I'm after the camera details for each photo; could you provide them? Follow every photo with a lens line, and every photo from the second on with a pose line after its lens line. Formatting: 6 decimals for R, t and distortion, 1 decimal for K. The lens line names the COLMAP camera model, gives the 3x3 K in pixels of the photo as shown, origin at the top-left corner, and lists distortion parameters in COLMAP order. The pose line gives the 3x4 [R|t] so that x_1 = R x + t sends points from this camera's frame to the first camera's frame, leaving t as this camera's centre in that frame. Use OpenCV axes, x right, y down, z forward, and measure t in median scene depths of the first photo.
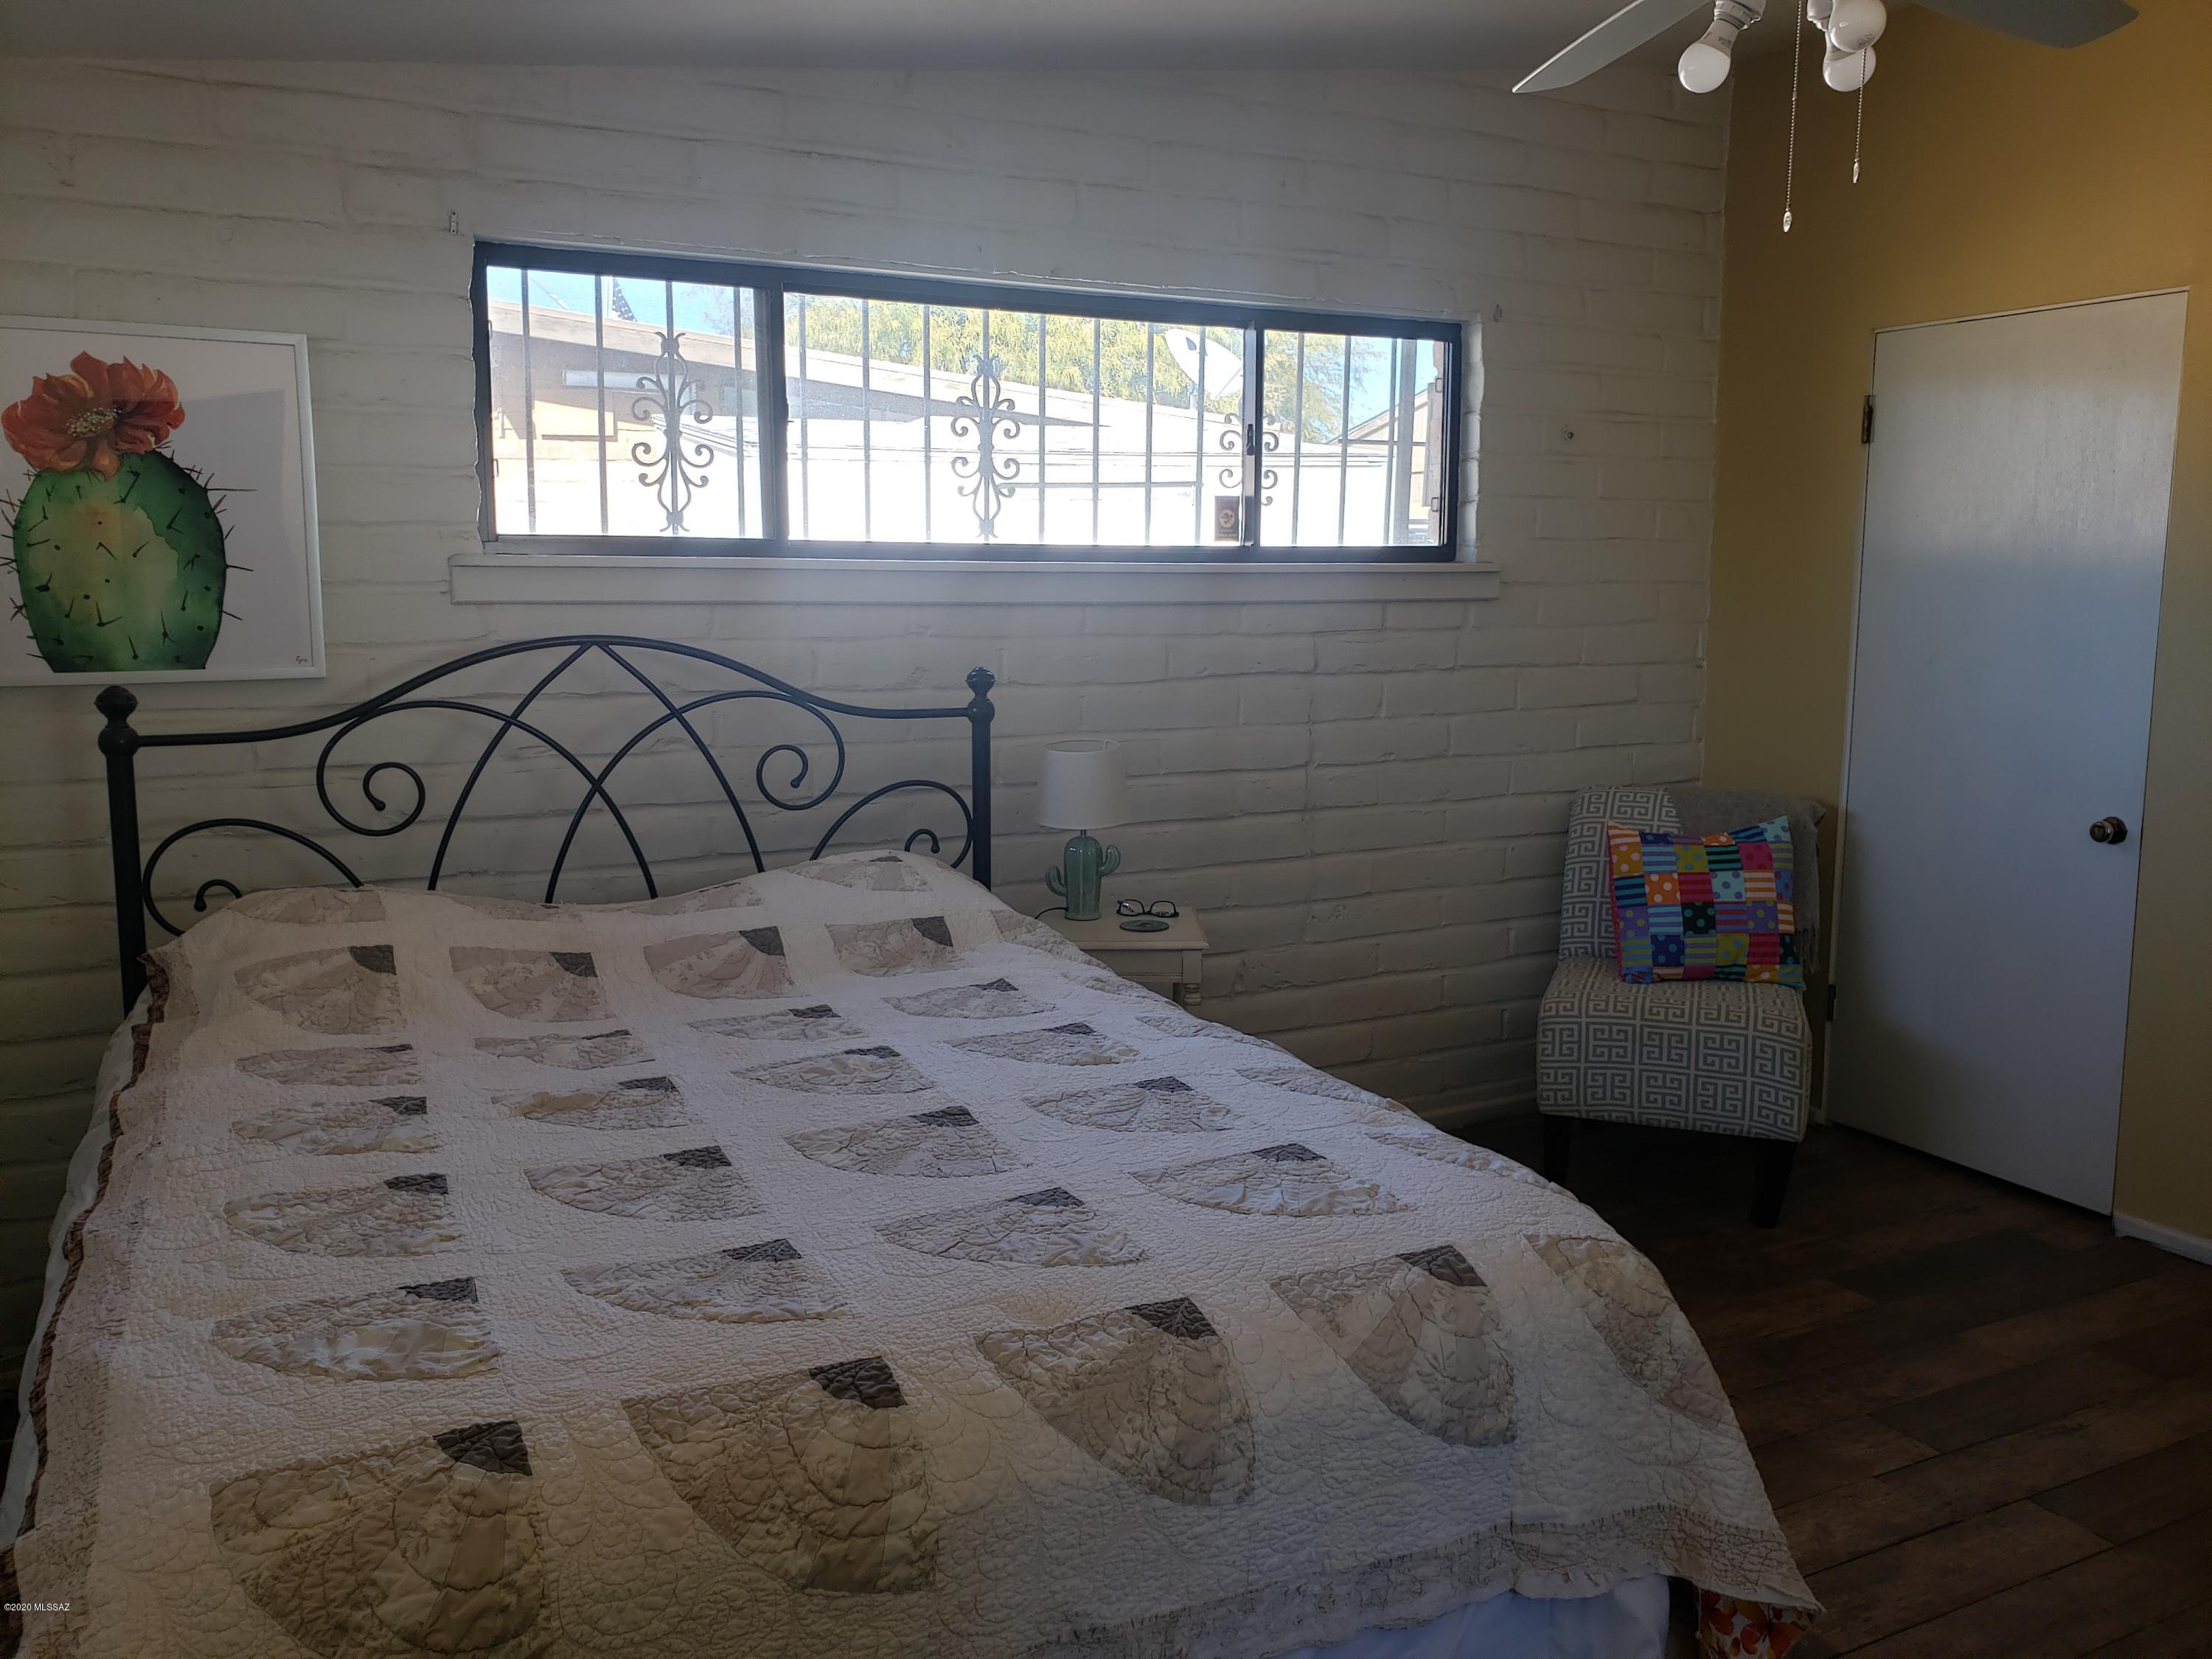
lens RADIAL K [[1823.6, 0, 1110.5], [0, 1823.6, 830.8], [0, 0, 1]] dist [0.055308, -0.012266]
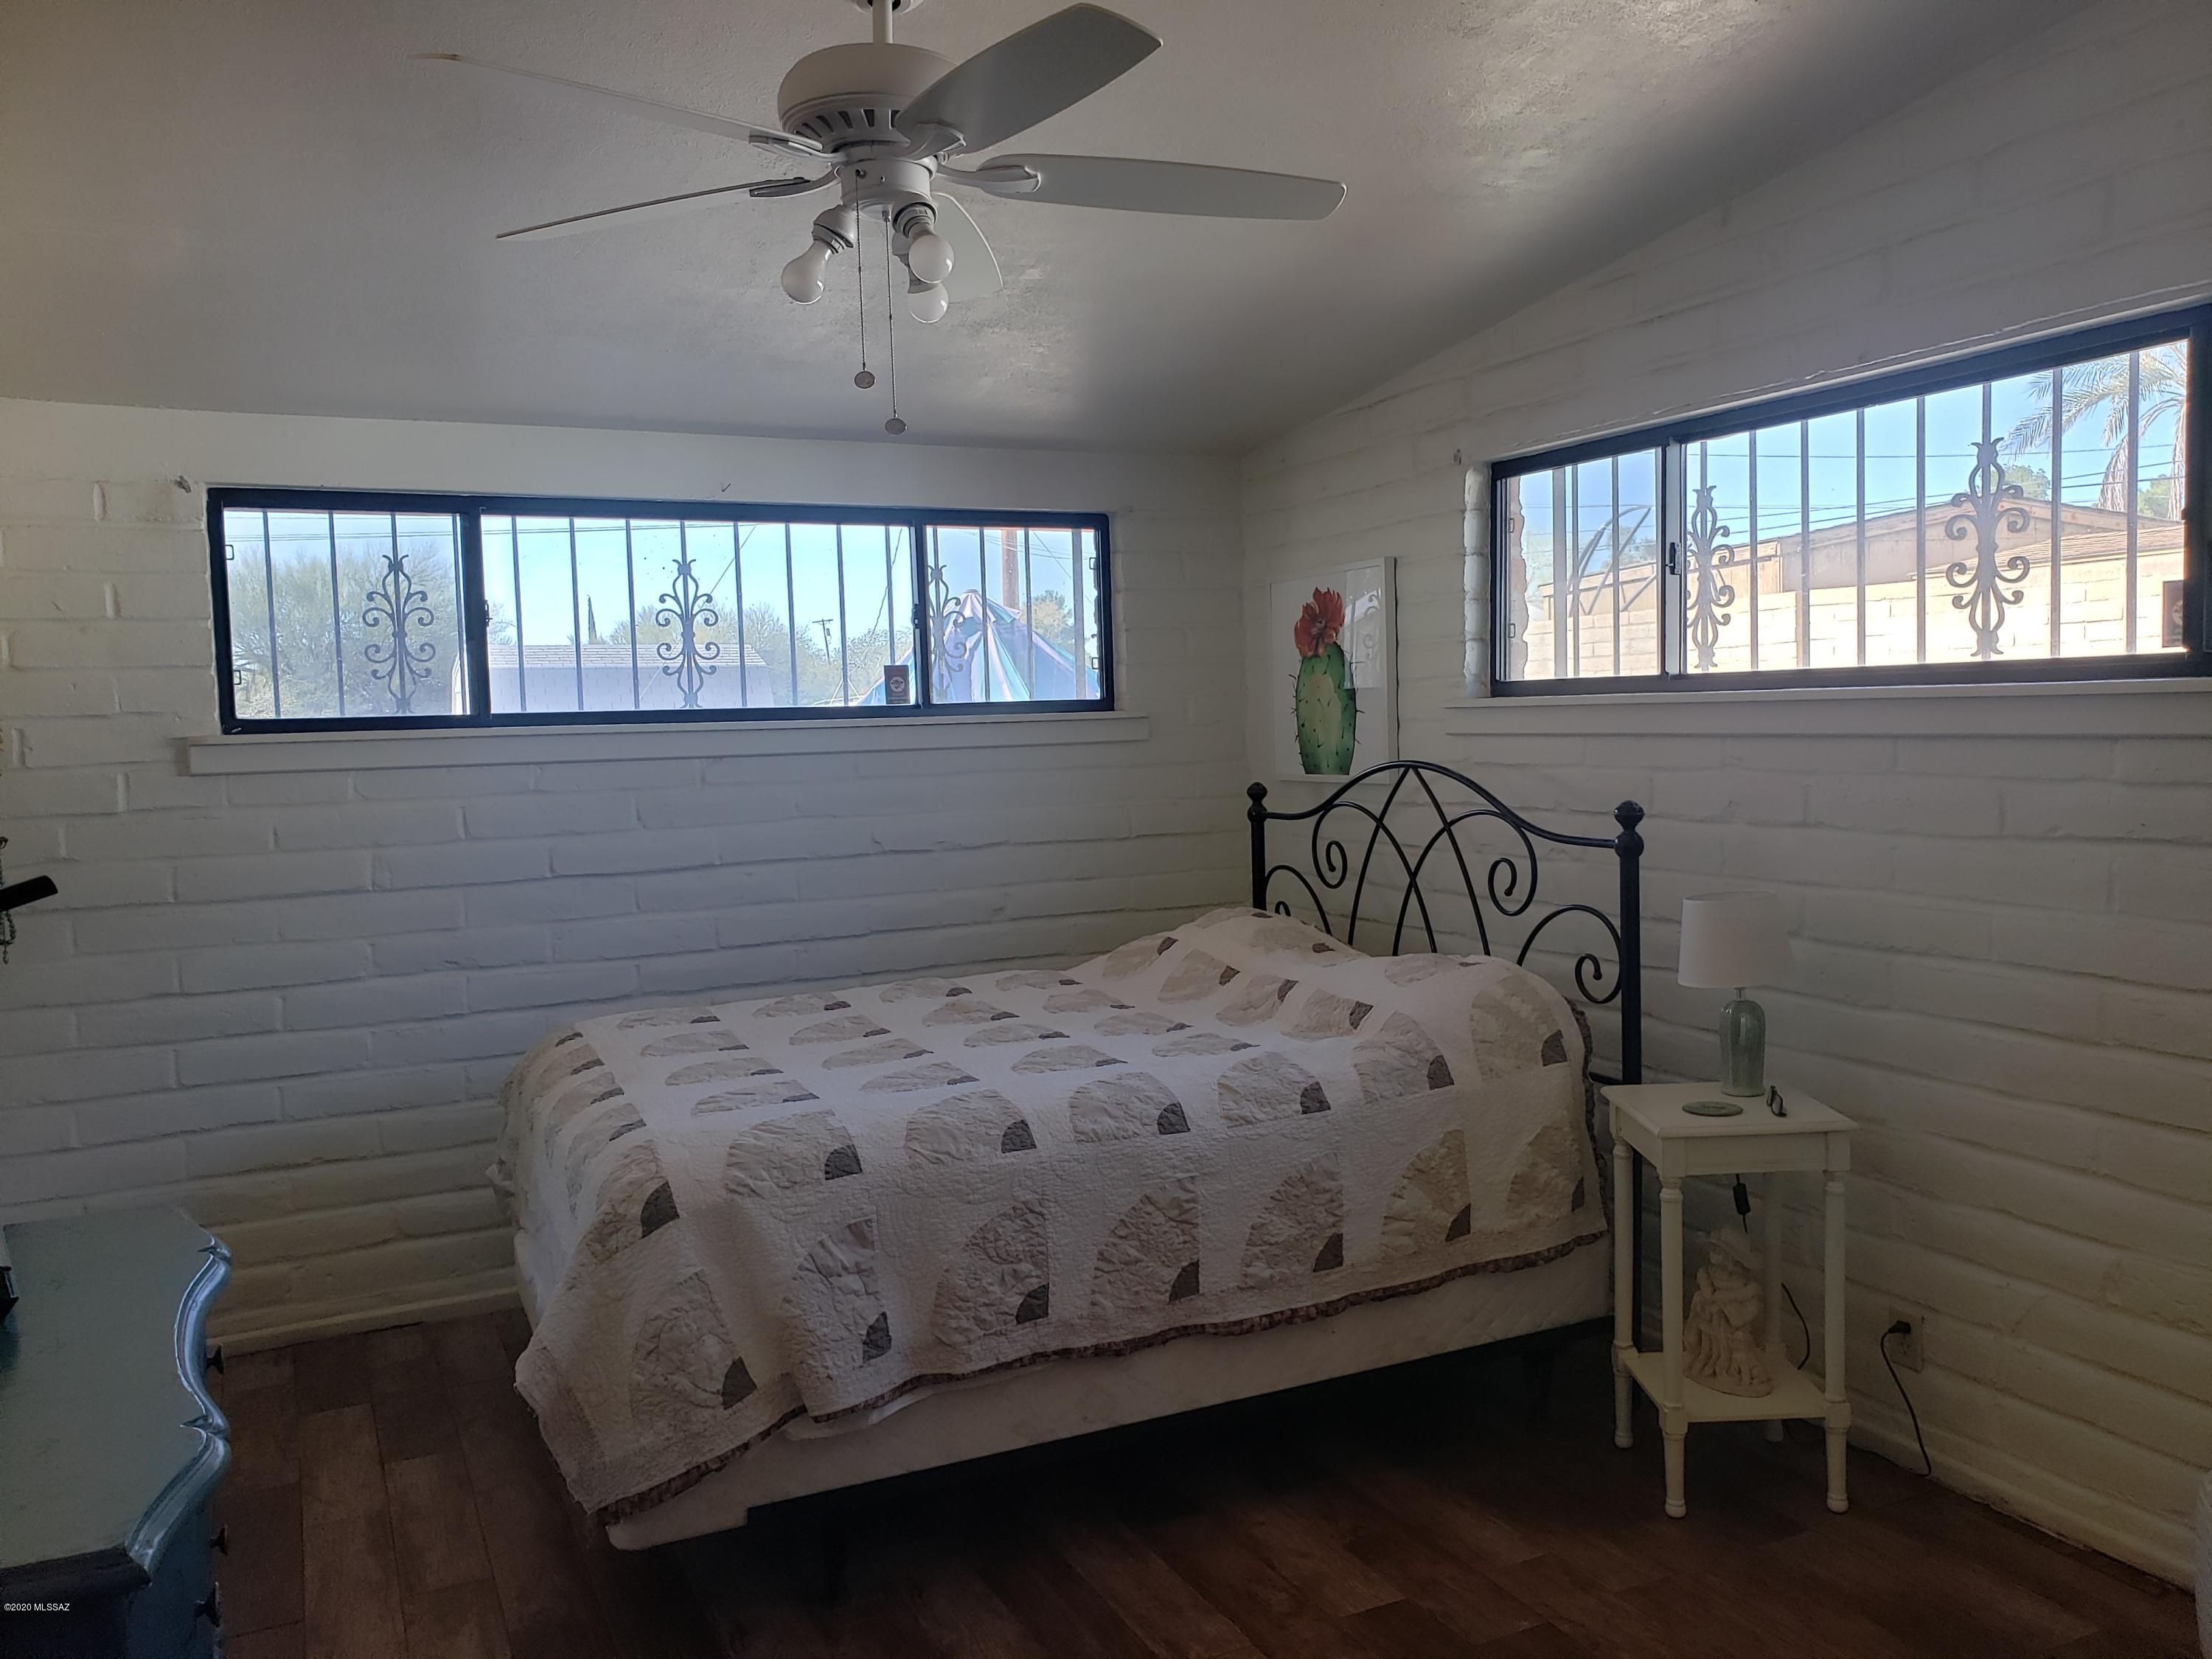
lens RADIAL K [[1747.1, 0, 1106.0], [0, 1747.1, 829.5], [0, 0, 1]] dist [0.284718, -0.002537]
pose [[-0.006584, 0.064647, -0.997886, 1.029115], [-0.122620, 0.990325, 0.064967, -0.114790], [0.992432, 0.122788, 0.001407, 0.800270]]
